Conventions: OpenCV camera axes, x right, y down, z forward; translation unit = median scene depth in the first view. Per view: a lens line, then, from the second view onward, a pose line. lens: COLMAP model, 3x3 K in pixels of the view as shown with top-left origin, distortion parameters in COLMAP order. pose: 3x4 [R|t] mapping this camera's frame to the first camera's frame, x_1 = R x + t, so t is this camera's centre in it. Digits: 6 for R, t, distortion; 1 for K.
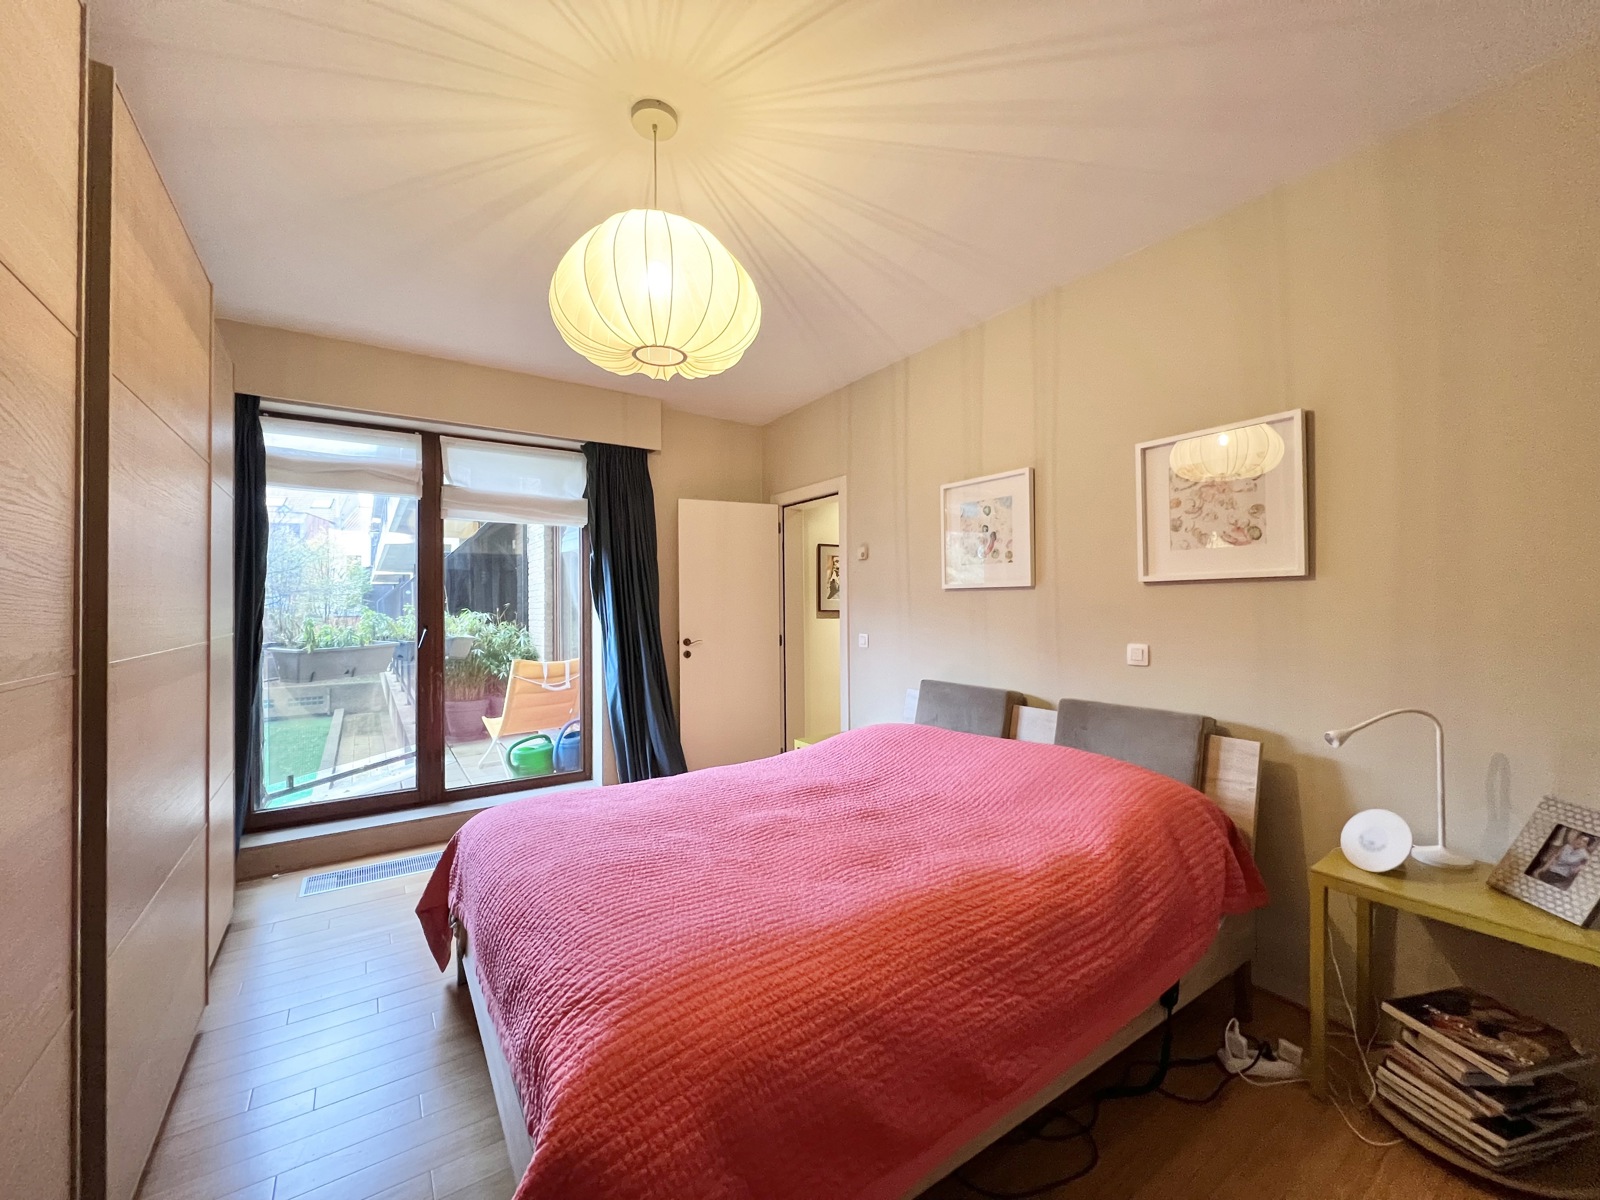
lens RADIAL K [[648.9, 0, 804.9], [0, 648.9, 601.2], [0, 0, 1]] dist [0.001287, 0.000592]
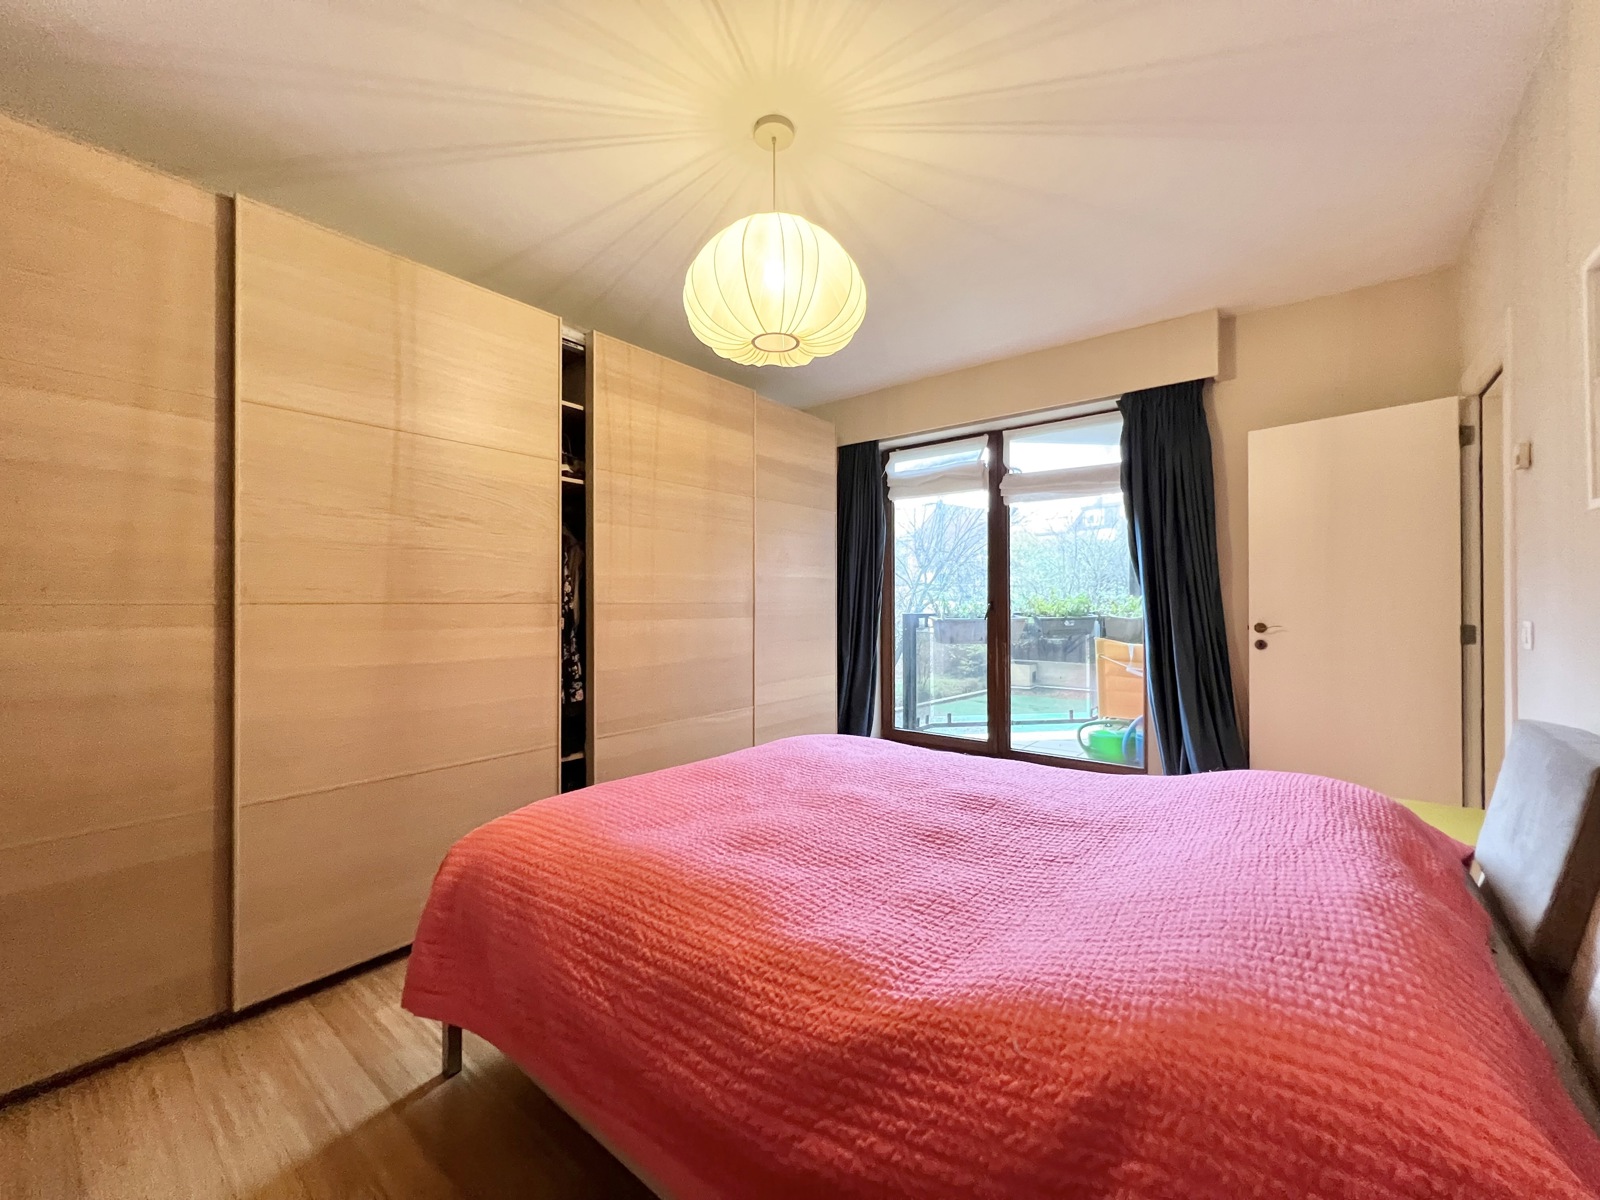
lens RADIAL K [[648.9, 0, 804.9], [0, 648.9, 601.2], [0, 0, 1]] dist [0.001287, 0.000592]
pose [[0.284205, 0.002957, -0.958759, 0.643017], [0.006867, 0.999963, 0.005120, 0.046325], [0.958739, -0.008039, 0.284175, 0.542162]]
